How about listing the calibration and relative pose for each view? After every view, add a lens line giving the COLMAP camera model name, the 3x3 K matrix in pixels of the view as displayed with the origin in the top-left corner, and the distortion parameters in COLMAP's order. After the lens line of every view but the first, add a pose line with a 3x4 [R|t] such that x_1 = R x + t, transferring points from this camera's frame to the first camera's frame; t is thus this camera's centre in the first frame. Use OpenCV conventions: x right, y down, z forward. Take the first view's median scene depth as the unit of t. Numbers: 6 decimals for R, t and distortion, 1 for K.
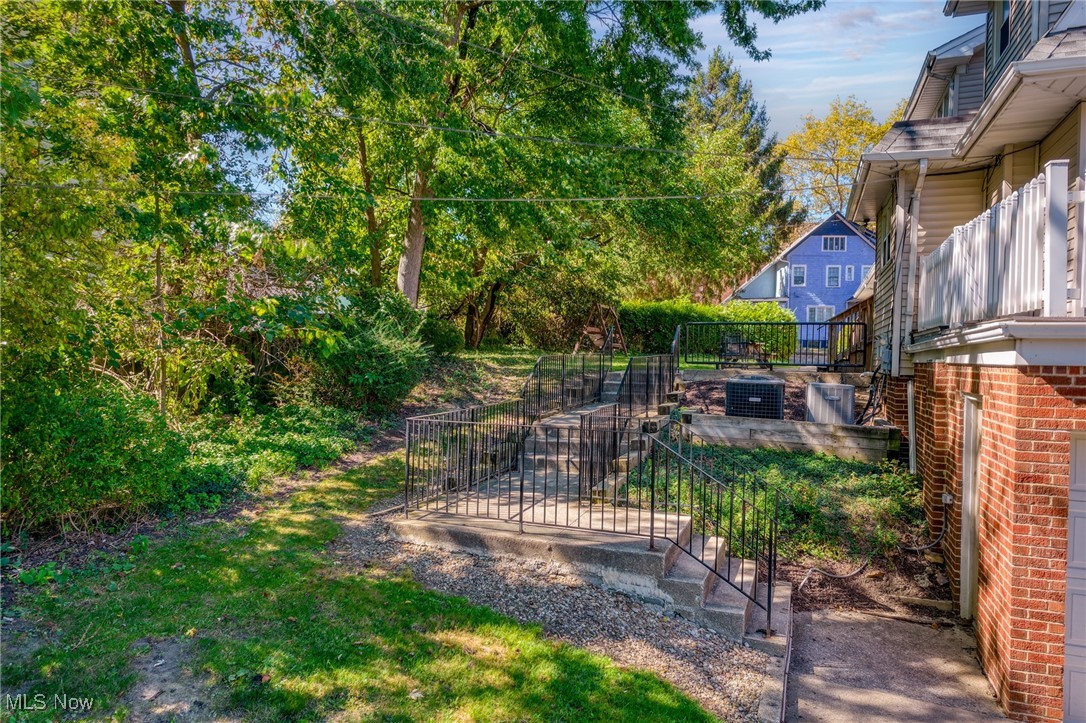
lens RADIAL K [[711.3, 0, 543.0], [0, 711.3, 361.5], [0, 0, 1]] dist [-0.001004, 0.003089]
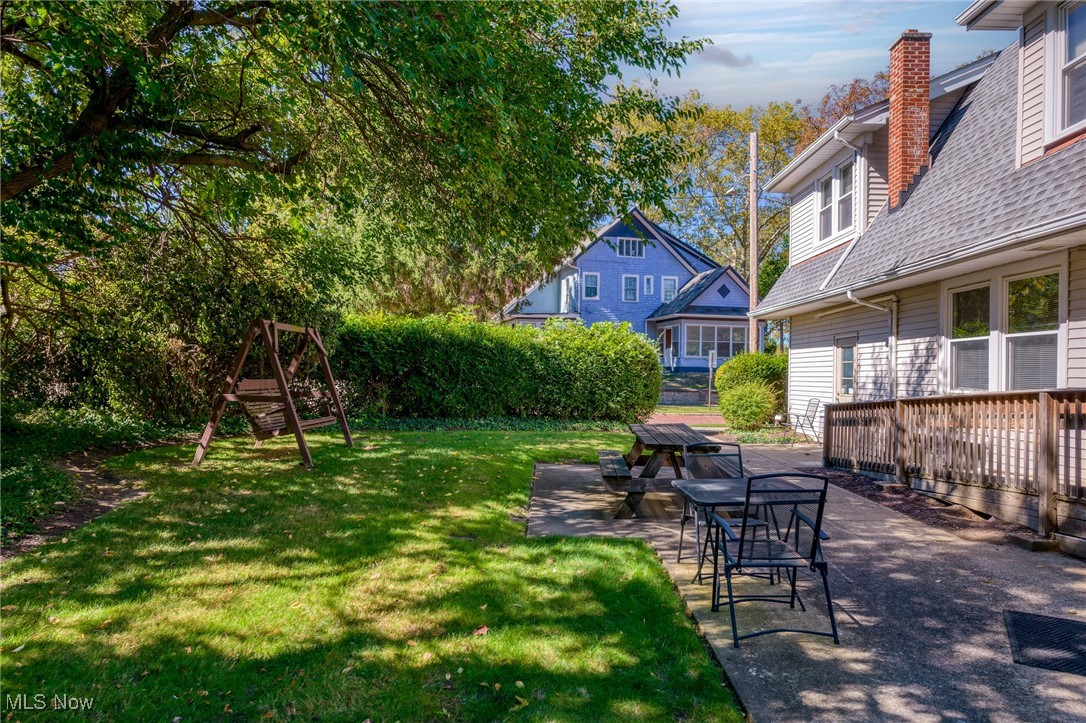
lens RADIAL K [[711.3, 0, 543.0], [0, 711.3, 361.5], [0, 0, 1]] dist [-0.001004, 0.003089]
pose [[0.939685, -0.000588, 0.342040, 0.048517], [0.006493, 0.999849, -0.016120, -0.029694], [-0.341979, 0.017369, 0.939547, 0.333901]]
